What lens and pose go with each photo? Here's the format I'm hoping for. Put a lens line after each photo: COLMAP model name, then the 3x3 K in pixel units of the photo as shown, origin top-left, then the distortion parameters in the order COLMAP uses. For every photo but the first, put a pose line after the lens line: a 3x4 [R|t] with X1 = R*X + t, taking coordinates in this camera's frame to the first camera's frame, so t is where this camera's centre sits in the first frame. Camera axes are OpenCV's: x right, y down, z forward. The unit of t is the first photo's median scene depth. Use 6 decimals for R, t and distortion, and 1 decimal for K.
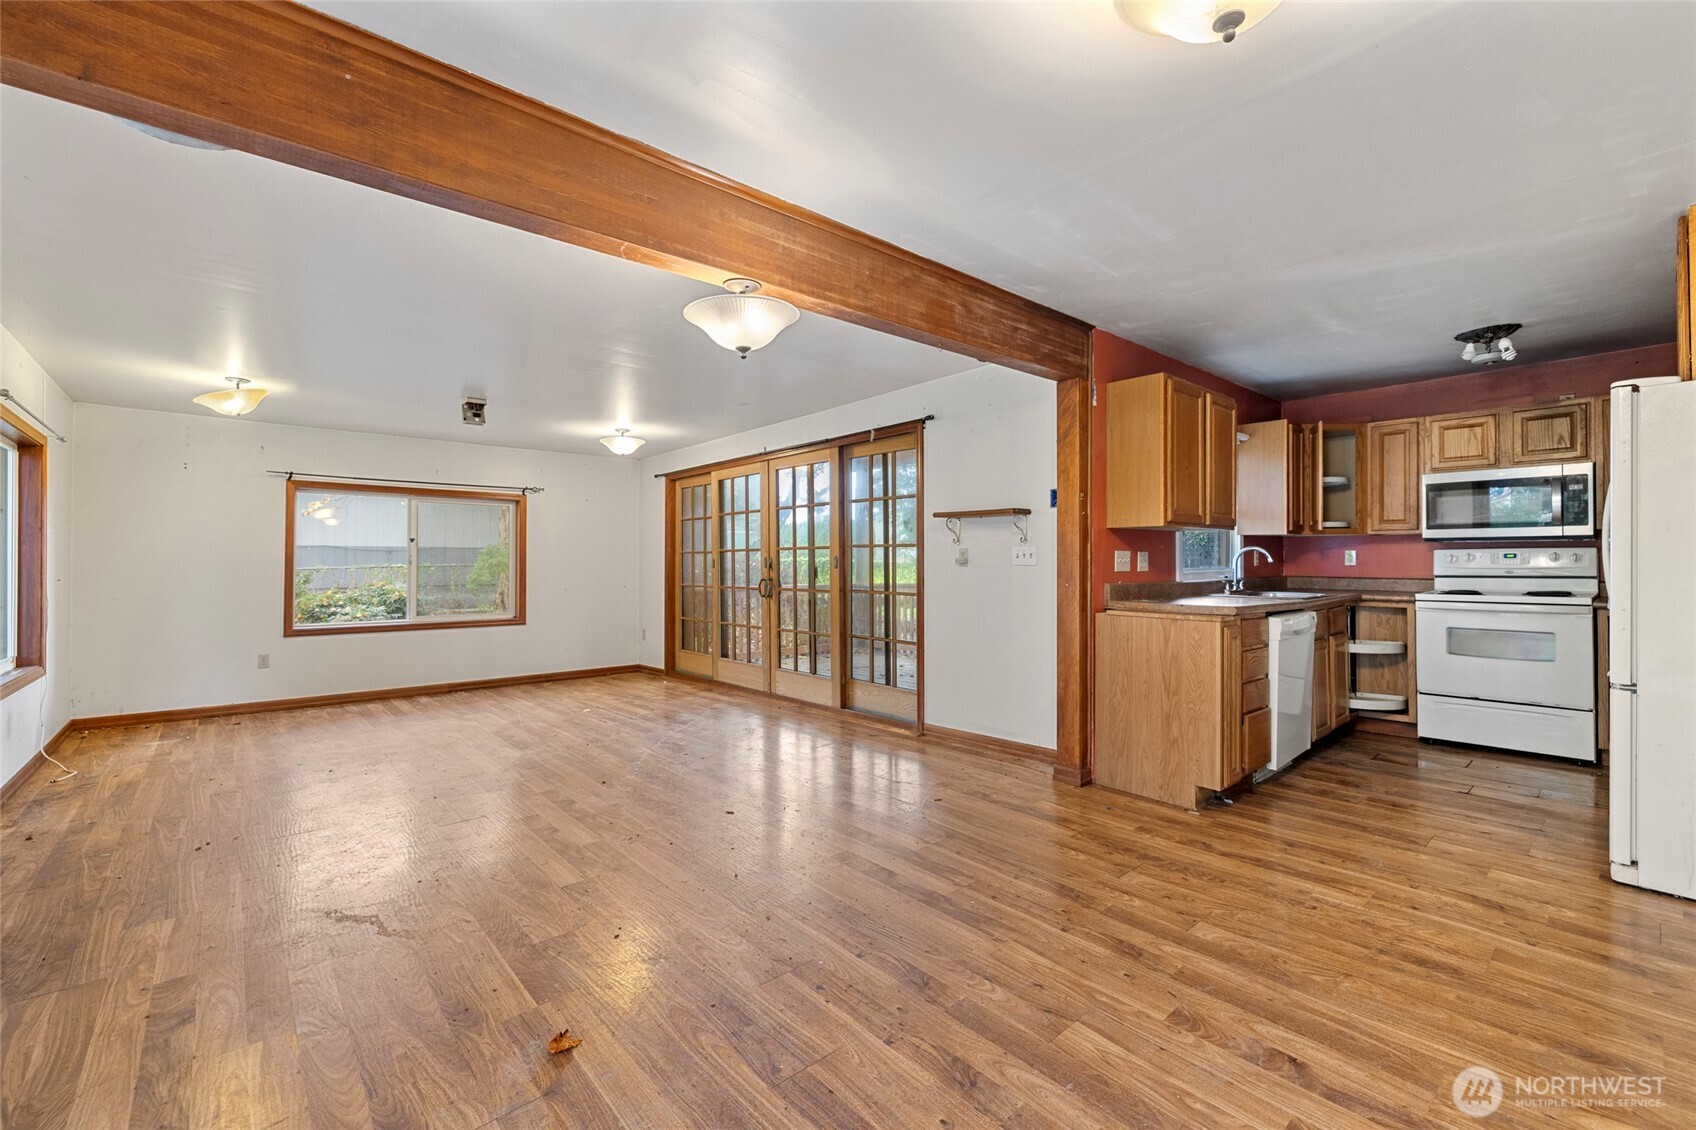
lens RADIAL K [[710.7, 0, 837.7], [0, 710.7, 557.5], [0, 0, 1]] dist [-0.001349, -0.000094]
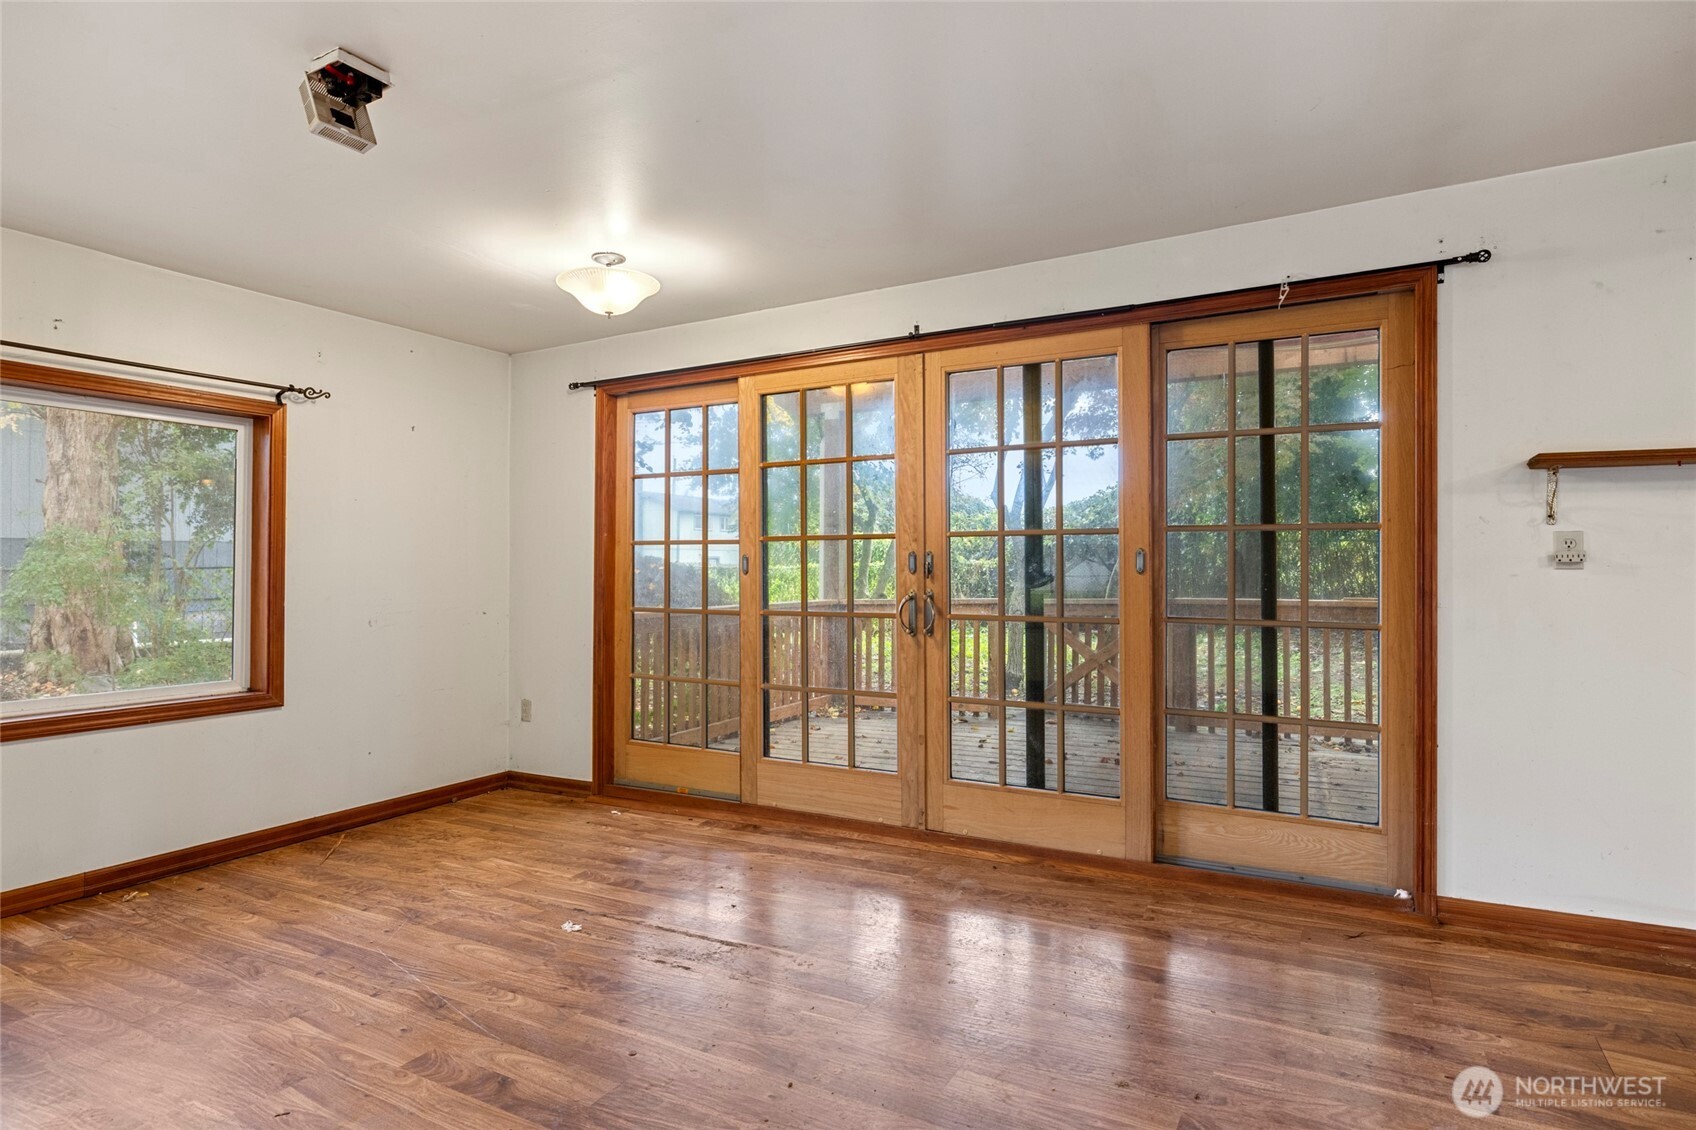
lens RADIAL K [[908.9, 0, 844.4], [0, 908.9, 560.4], [0, 0, 1]] dist [-0.001682, 0.000745]
pose [[0.940331, 0.005113, 0.340222, -0.377242], [-0.004437, 0.999986, -0.002764, 0.007990], [-0.340232, 0.001089, 0.940341, 0.454229]]
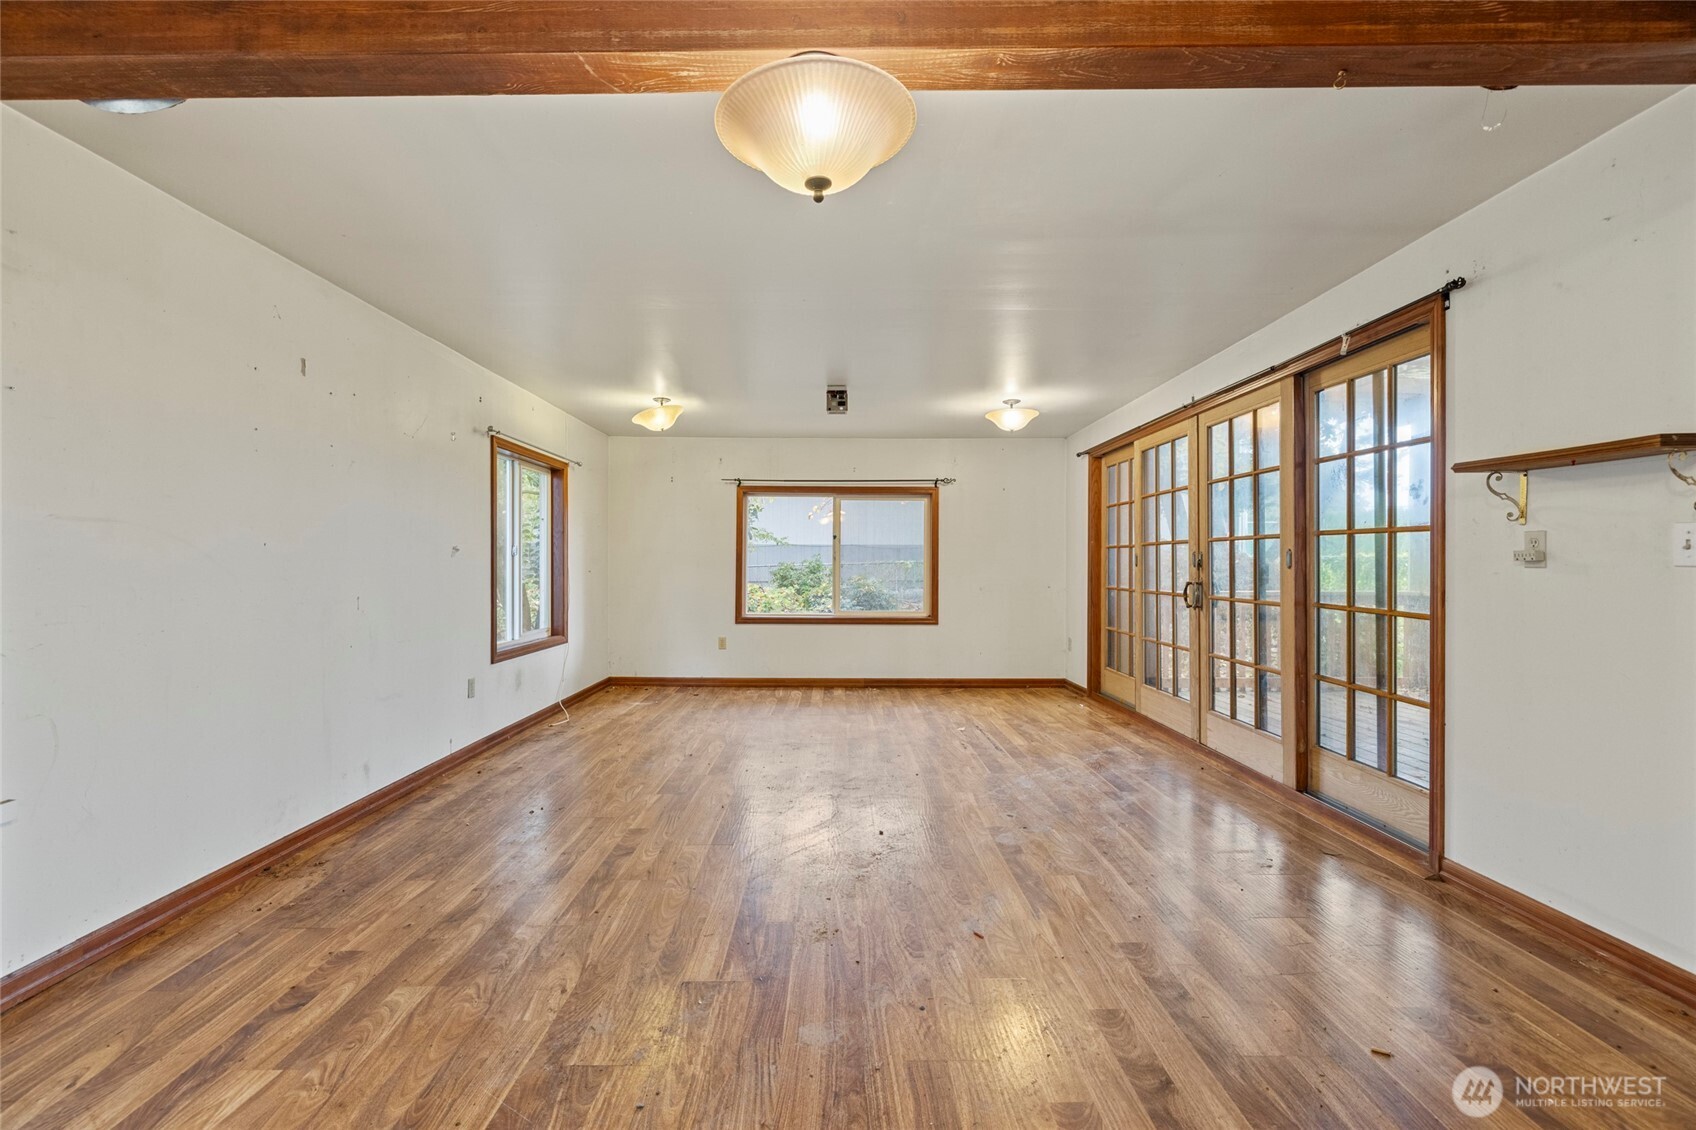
lens RADIAL K [[720.2, 0, 837.1], [0, 720.2, 563.9], [0, 0, 1]] dist [-0.001163, -0.000012]
pose [[0.754496, 0.006314, -0.656274, 0.107107], [0.002527, 0.999918, 0.012524, 0.001917], [0.656300, -0.011108, 0.754418, 0.233667]]
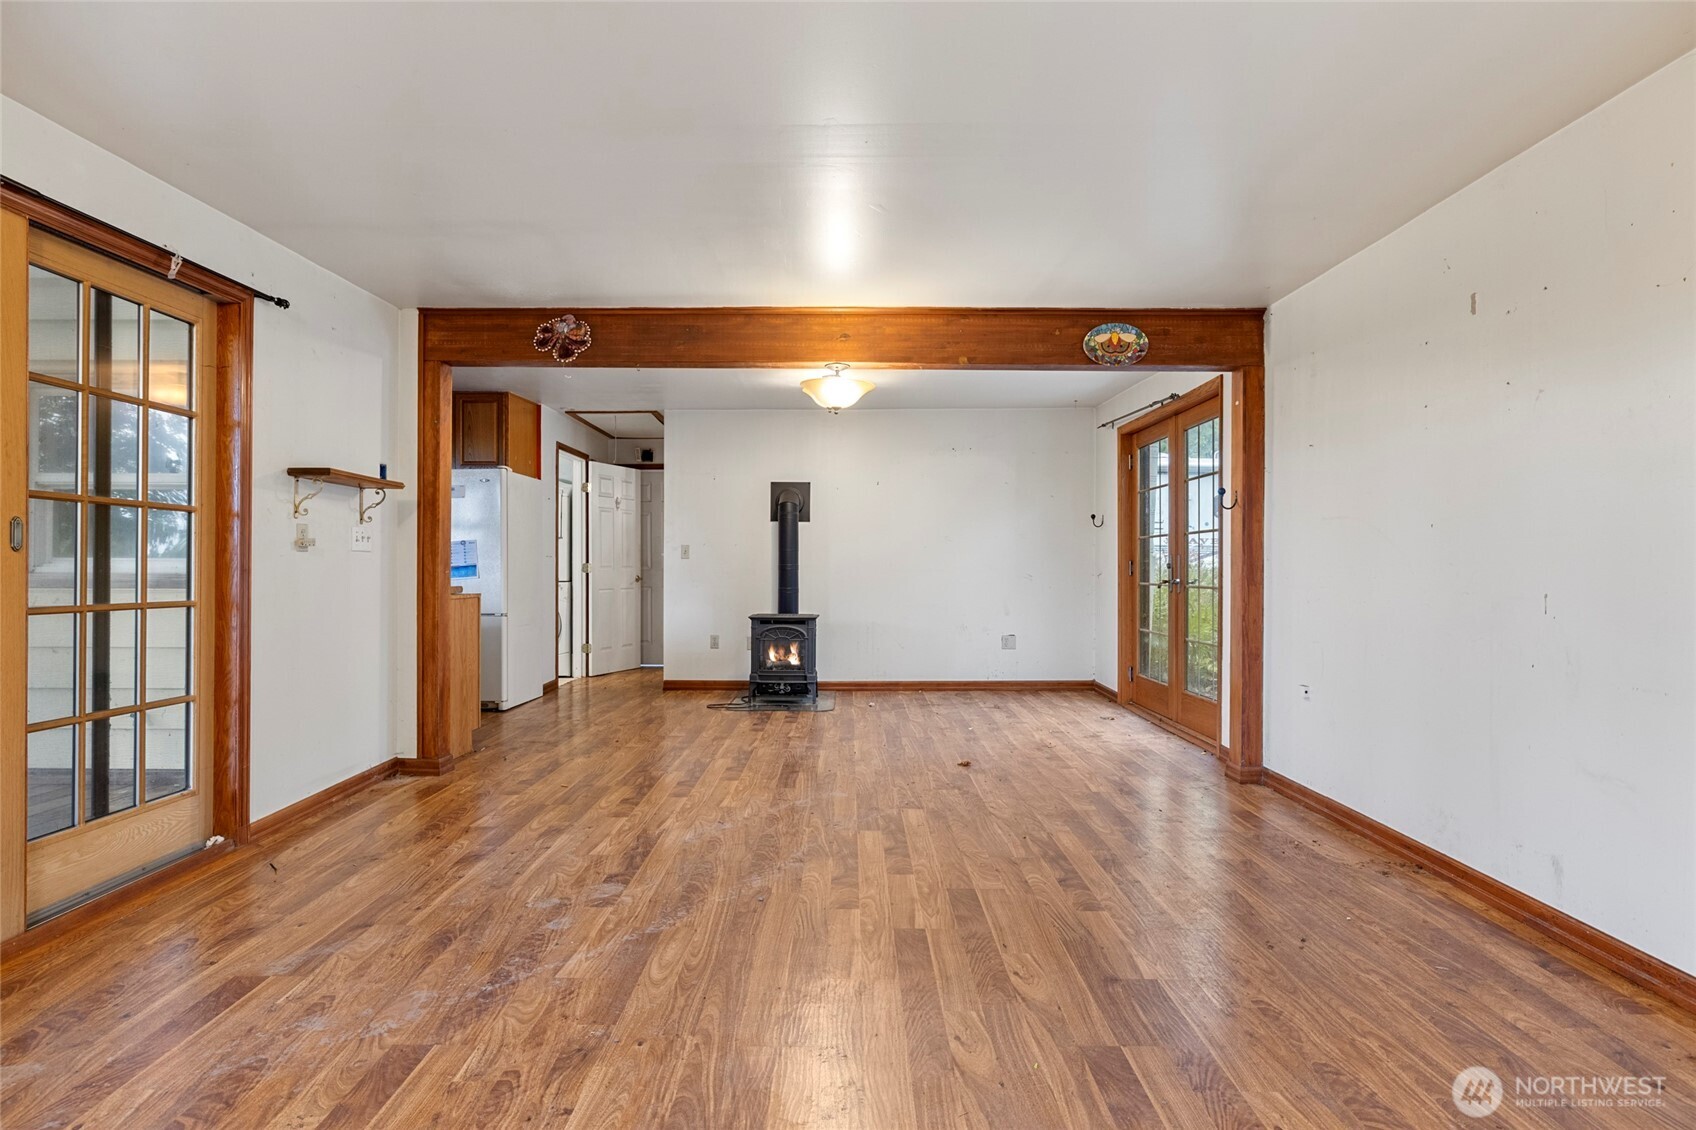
lens RADIAL K [[880.2, 0, 848.2], [0, 880.2, 577.1], [0, 0, 1]] dist [-0.001148, -0.000281]
pose [[-0.755029, -0.006193, 0.655662, -0.571807], [-0.002620, 0.999976, 0.006428, 0.023136], [-0.655686, 0.003136, -0.755027, 0.989766]]
